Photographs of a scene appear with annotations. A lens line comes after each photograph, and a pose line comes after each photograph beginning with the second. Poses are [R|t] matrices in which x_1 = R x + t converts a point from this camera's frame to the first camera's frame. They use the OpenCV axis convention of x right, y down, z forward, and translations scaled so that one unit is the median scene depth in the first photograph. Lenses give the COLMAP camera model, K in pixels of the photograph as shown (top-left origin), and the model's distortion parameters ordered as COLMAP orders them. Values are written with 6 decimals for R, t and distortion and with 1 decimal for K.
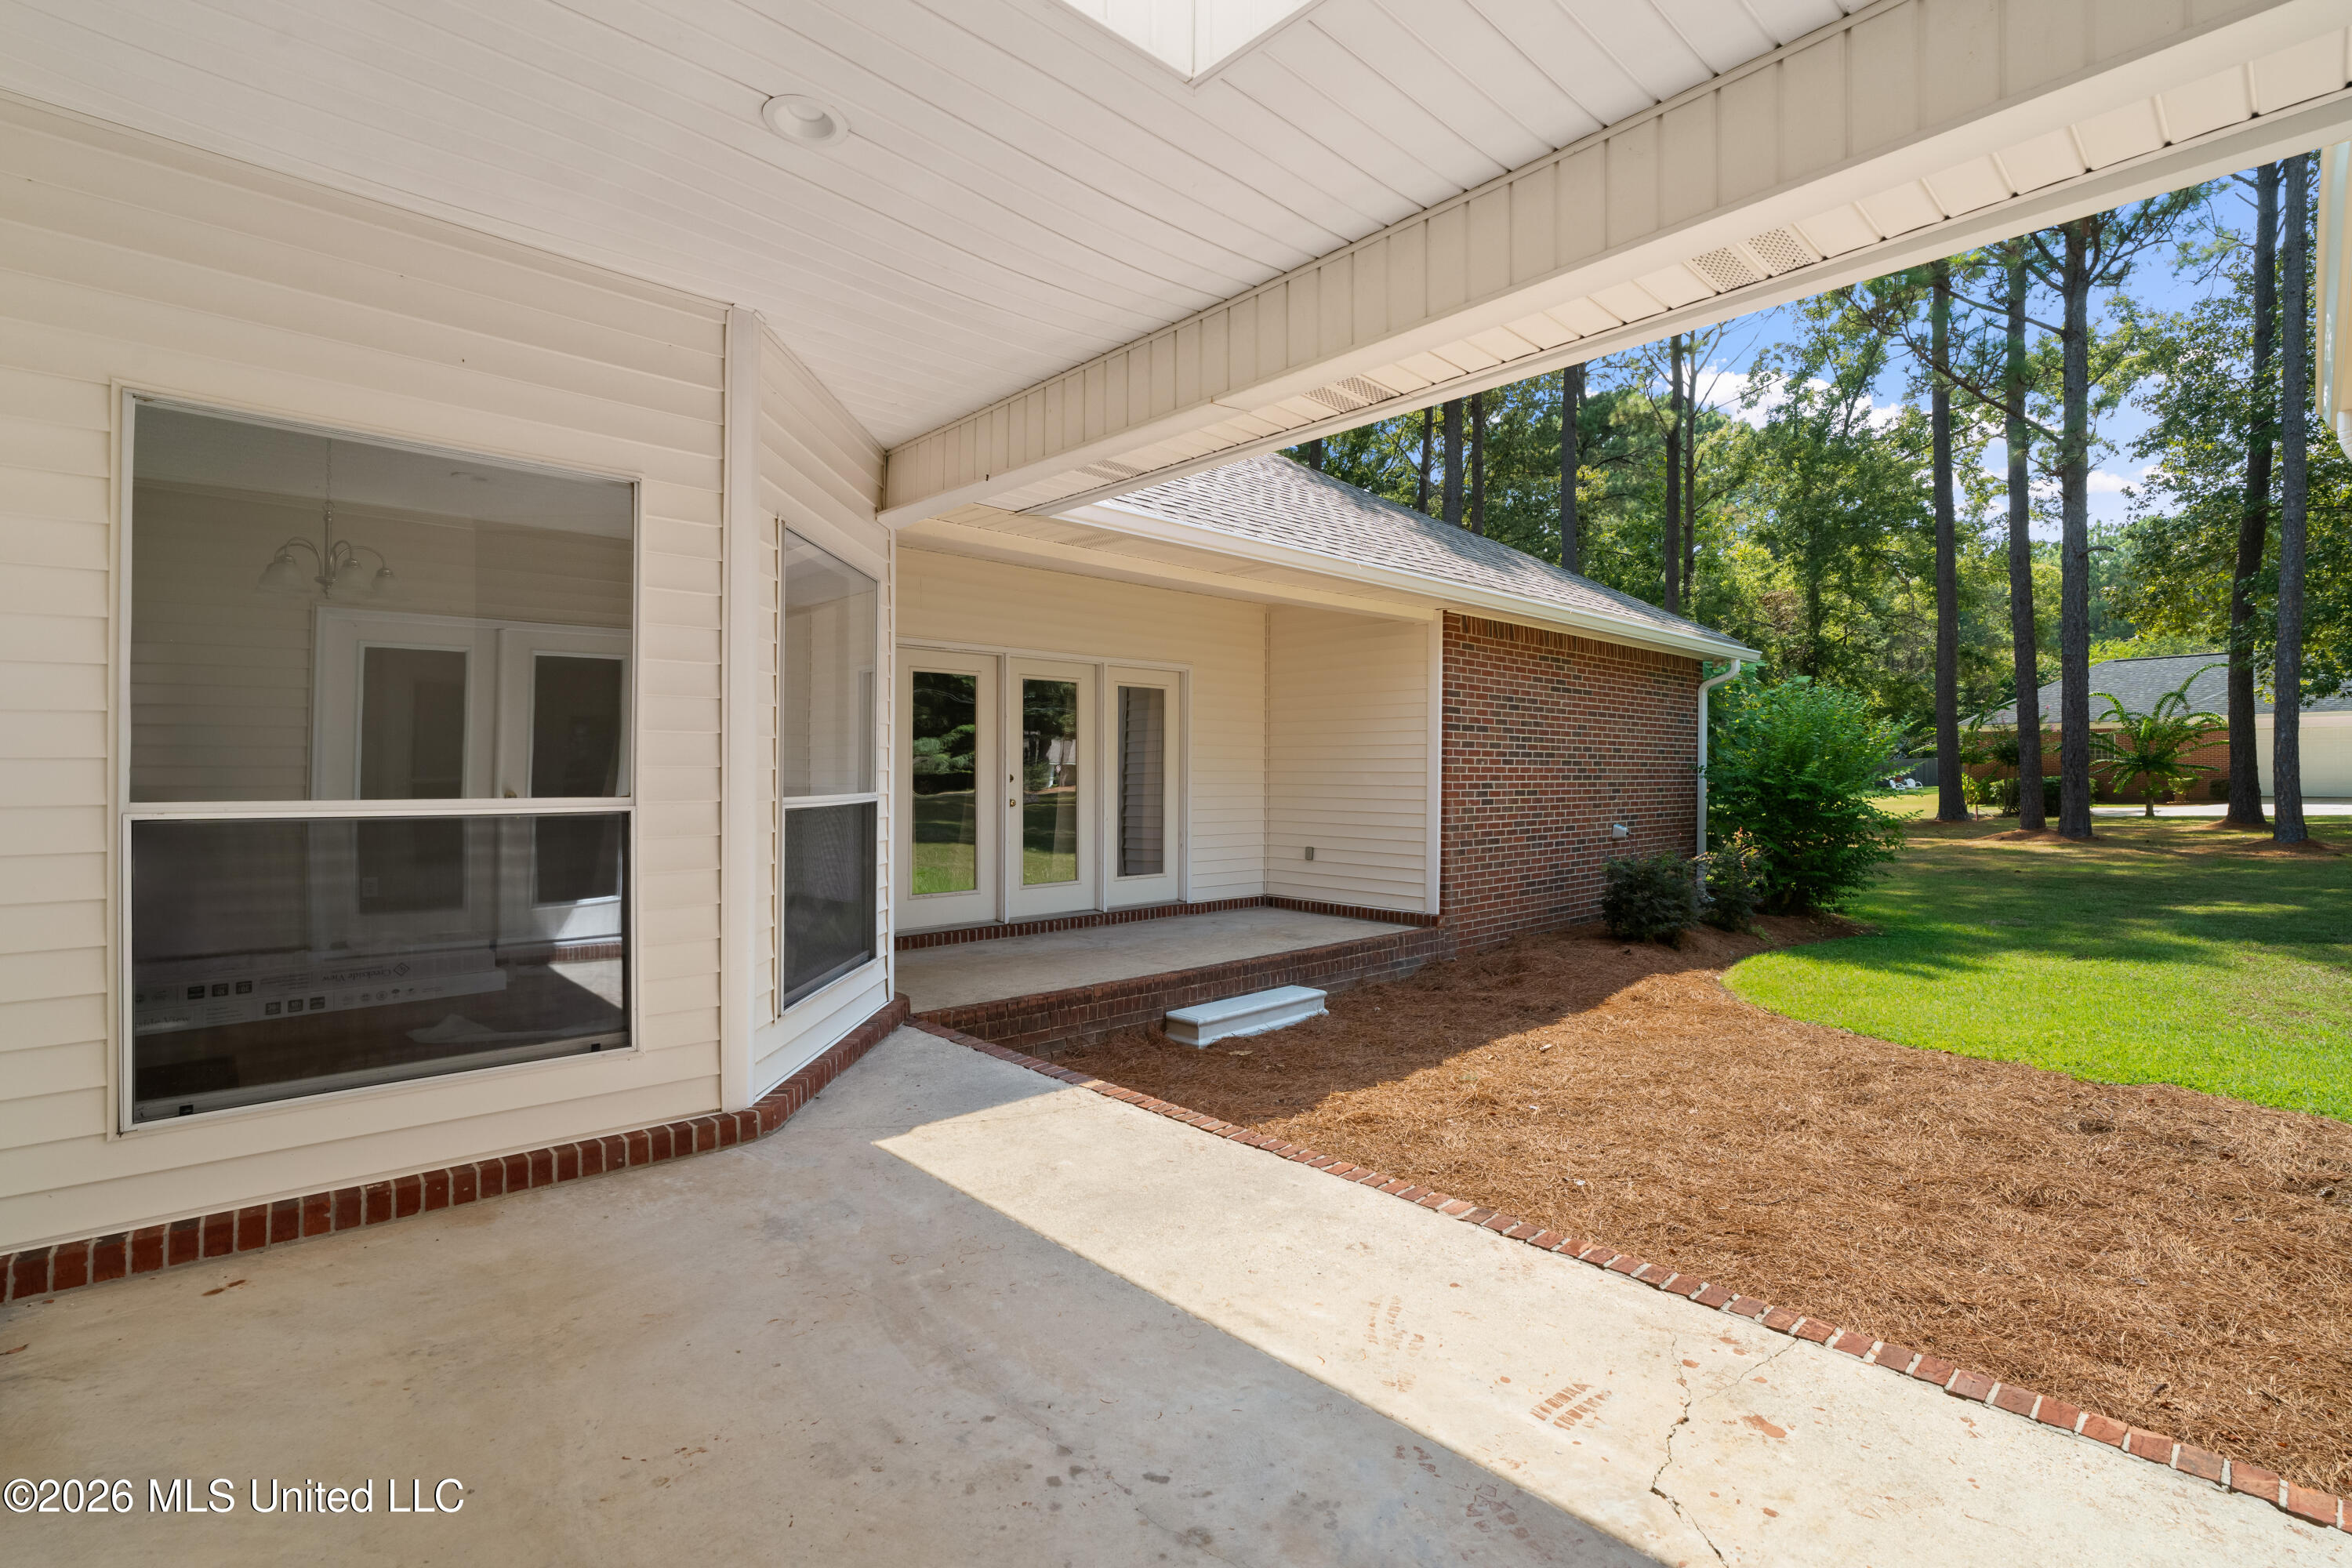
lens RADIAL K [[1059.1, 0, 1175.4], [0, 1059.1, 775.5], [0, 0, 1]] dist [-0.008839, 0.003564]
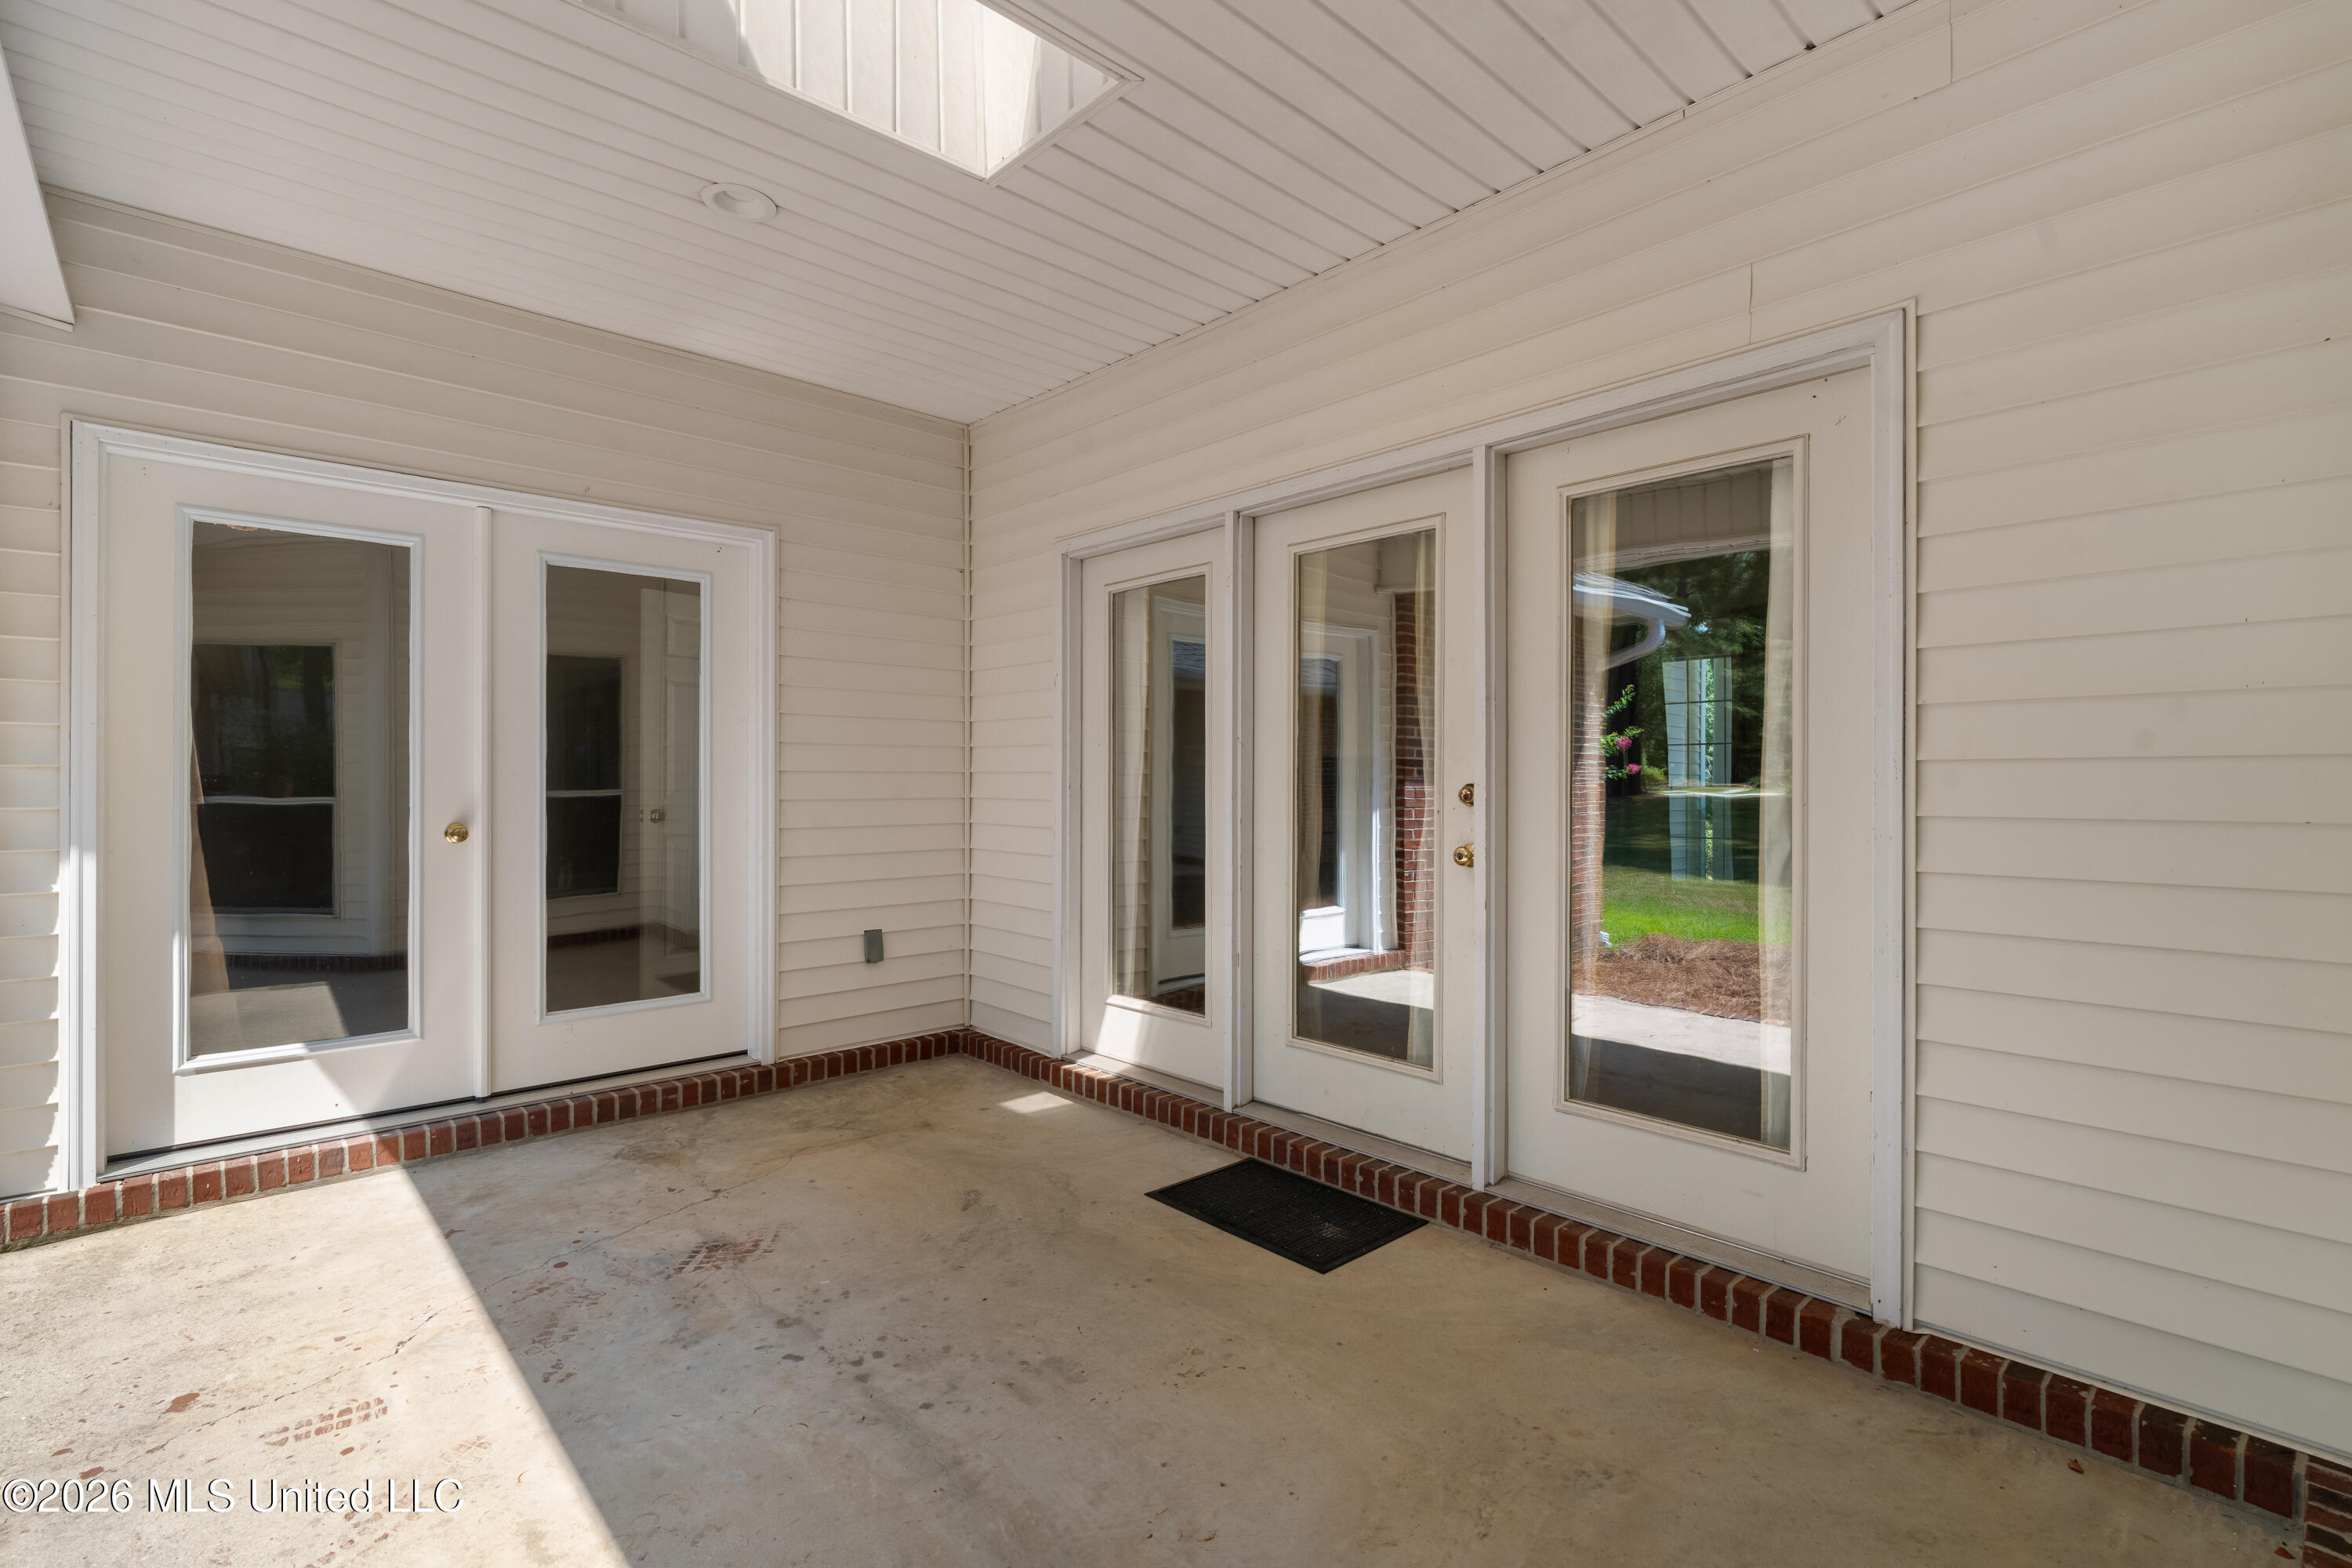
lens RADIAL K [[1059.1, 0, 1176.1], [0, 1059.1, 779.7], [0, 0, 1]] dist [-0.008839, 0.003564]
pose [[-0.999978, -0.002359, 0.006224, -0.440518], [-0.002345, 0.999995, 0.002272, -0.002804], [-0.006230, 0.002258, -0.999978, 2.097230]]
